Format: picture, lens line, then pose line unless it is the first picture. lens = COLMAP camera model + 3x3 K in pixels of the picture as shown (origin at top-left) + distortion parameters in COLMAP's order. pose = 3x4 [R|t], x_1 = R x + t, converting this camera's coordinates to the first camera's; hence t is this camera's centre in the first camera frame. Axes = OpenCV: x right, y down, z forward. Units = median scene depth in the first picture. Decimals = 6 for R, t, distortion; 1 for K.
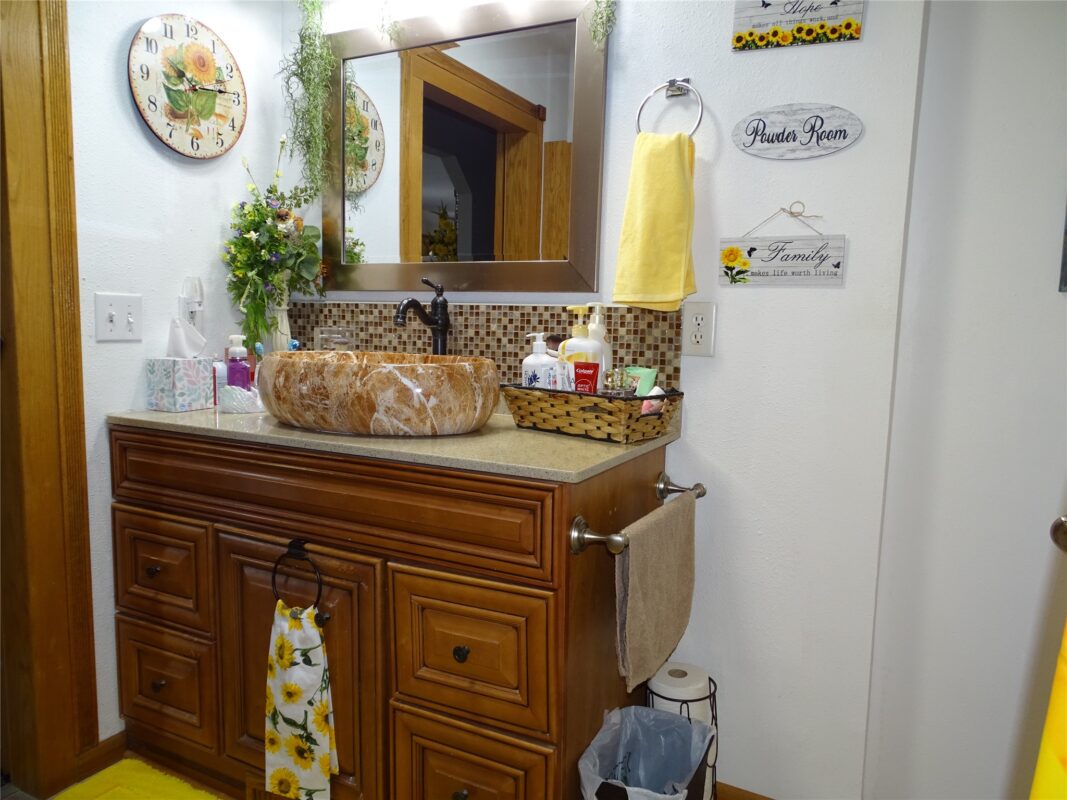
lens RADIAL K [[776.1, 0, 535.4], [0, 776.1, 395.0], [0, 0, 1]] dist [0.012491, -0.004010]
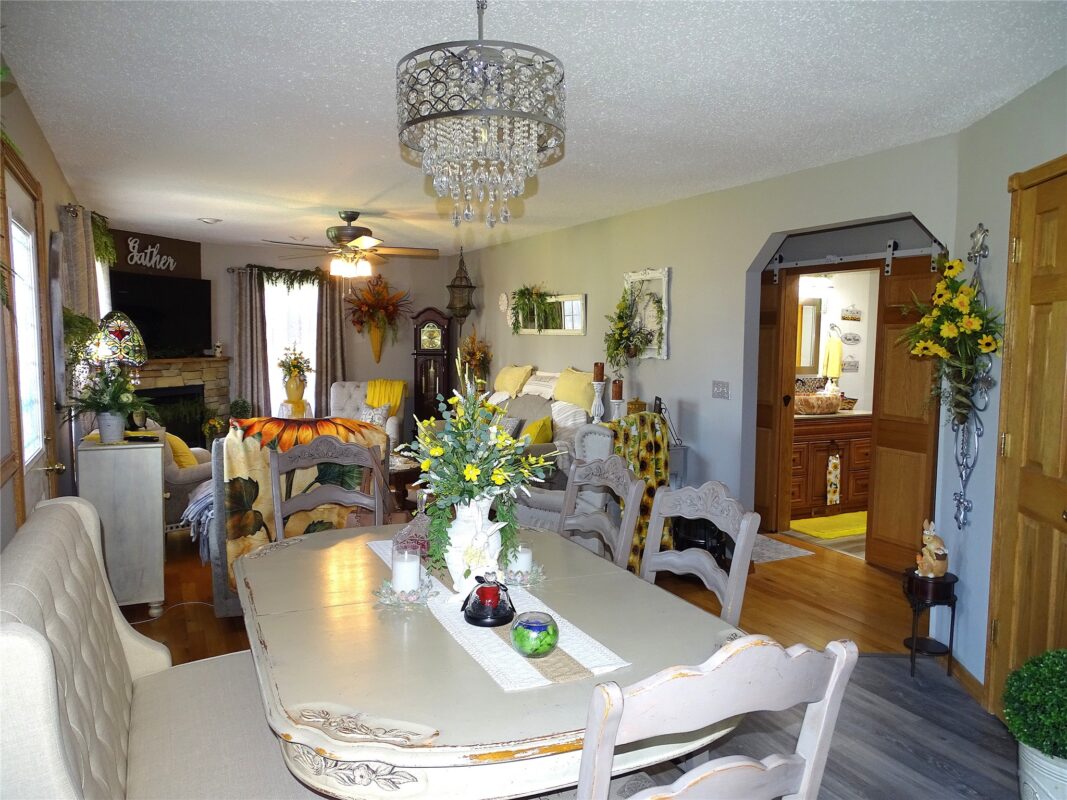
lens RADIAL K [[780.3, 0, 532.7], [0, 780.3, 393.4], [0, 0, 1]] dist [0.018489, -0.008950]
pose [[0.570153, -0.076066, 0.818010, -4.469202], [0.087849, 0.995640, 0.031352, -0.320538], [-0.816828, 0.053986, 0.574349, -0.100695]]
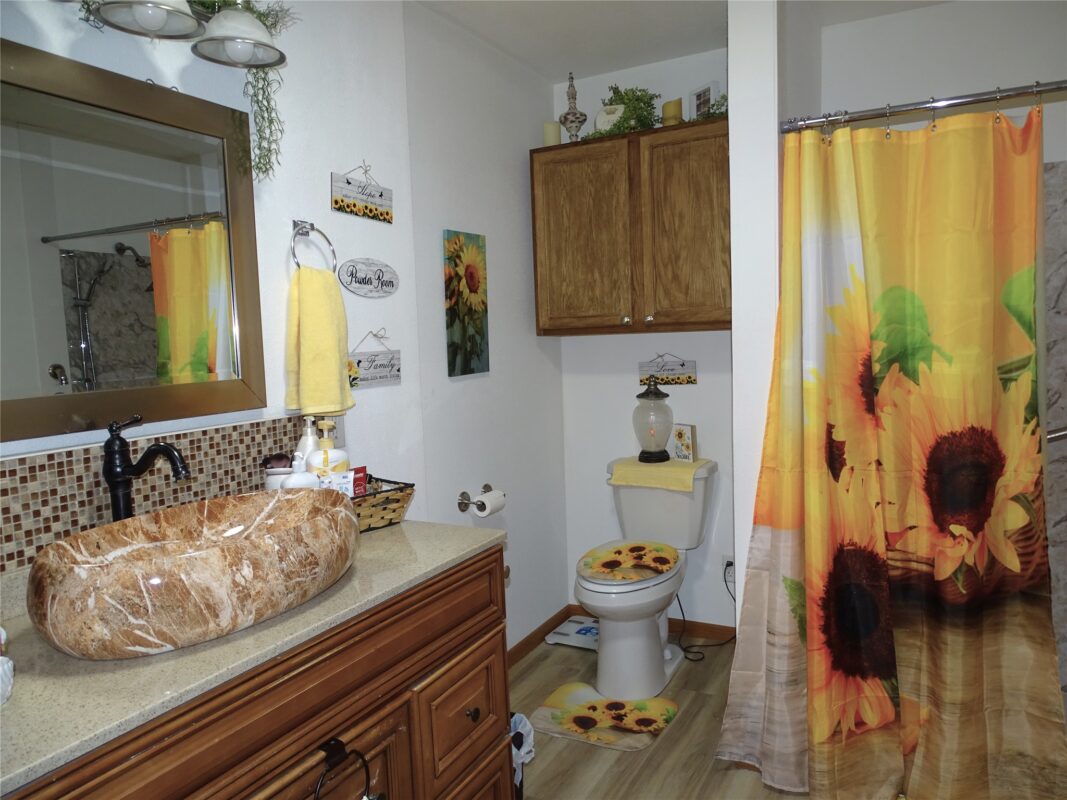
lens RADIAL K [[780.3, 0, 536.5], [0, 780.3, 394.5], [0, 0, 1]] dist [0.018489, -0.008950]
pose [[0.001315, -0.100082, 0.994978, -1.068220], [0.145838, 0.984360, 0.098821, -0.222722], [-0.989308, 0.144976, 0.015890, 0.697799]]
